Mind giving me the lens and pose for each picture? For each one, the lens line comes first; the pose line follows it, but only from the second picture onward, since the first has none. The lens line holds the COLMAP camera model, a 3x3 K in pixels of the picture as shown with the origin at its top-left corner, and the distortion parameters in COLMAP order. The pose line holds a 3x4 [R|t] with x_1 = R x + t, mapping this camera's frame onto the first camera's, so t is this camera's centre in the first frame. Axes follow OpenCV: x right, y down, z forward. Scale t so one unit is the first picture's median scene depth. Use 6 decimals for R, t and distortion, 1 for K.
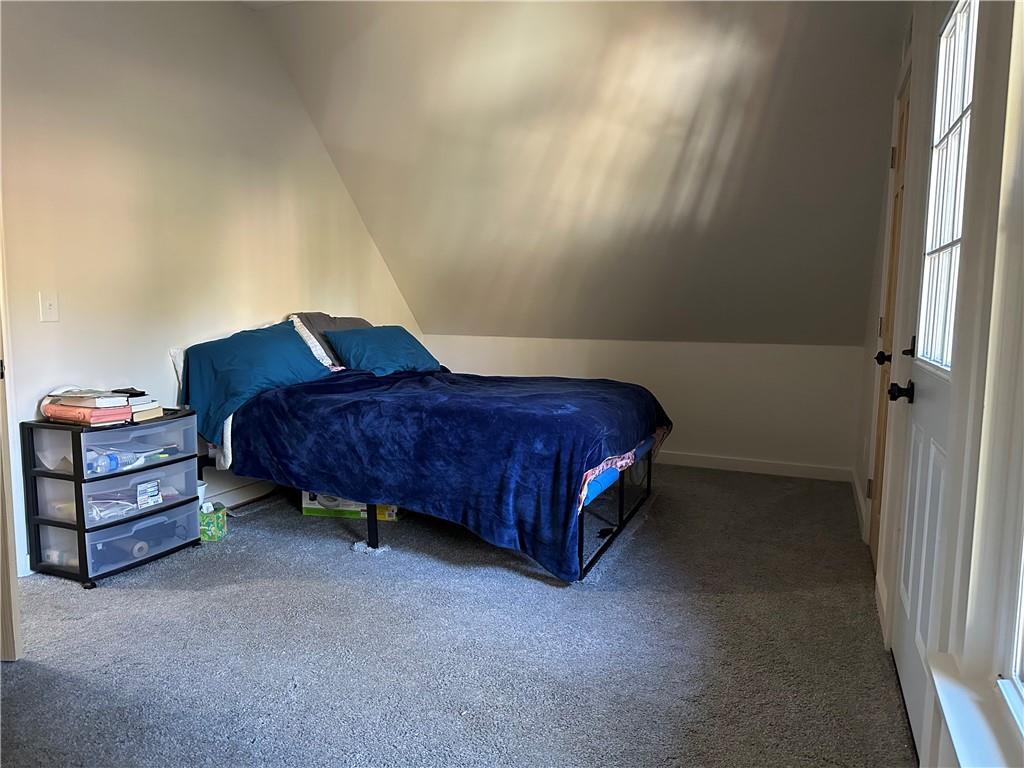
lens RADIAL K [[717.9, 0, 512.0], [0, 717.9, 384.0], [0, 0, 1]] dist [0.084928, -0.124968]
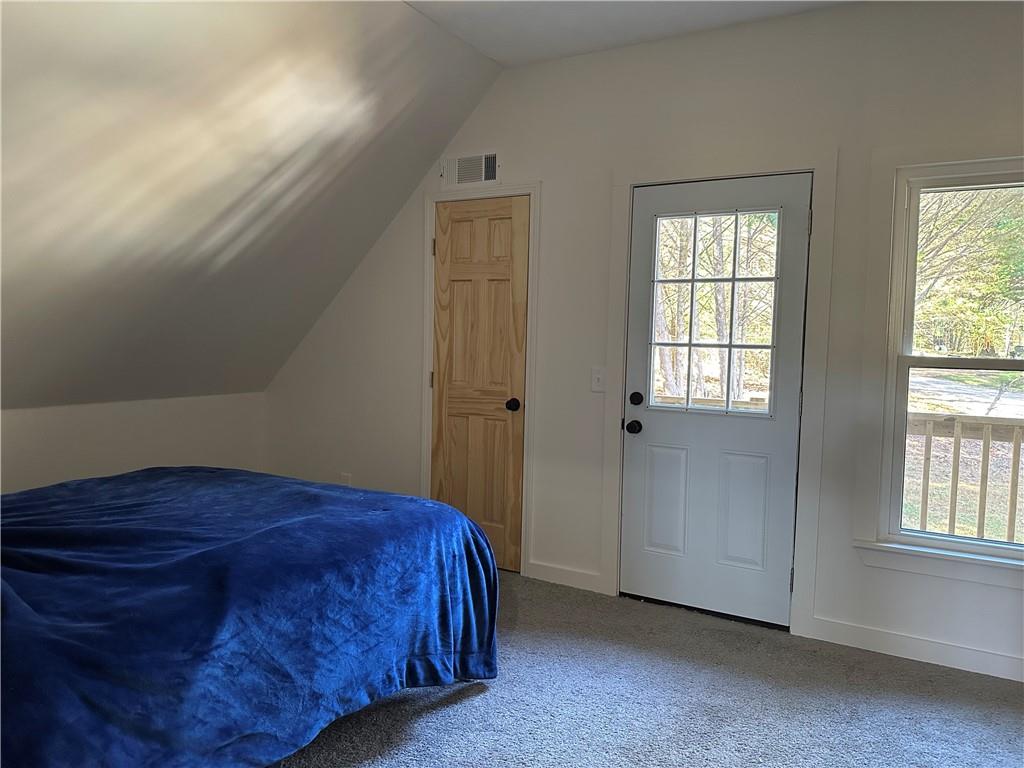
lens RADIAL K [[723.7, 0, 497.6], [0, 723.7, 385.6], [0, 0, 1]] dist [-0.023614, 0.000777]
pose [[0.124530, -0.073738, 0.989472, -0.608157], [0.081934, 0.994593, 0.063807, -0.119166], [-0.988827, 0.073126, 0.129898, 0.629399]]
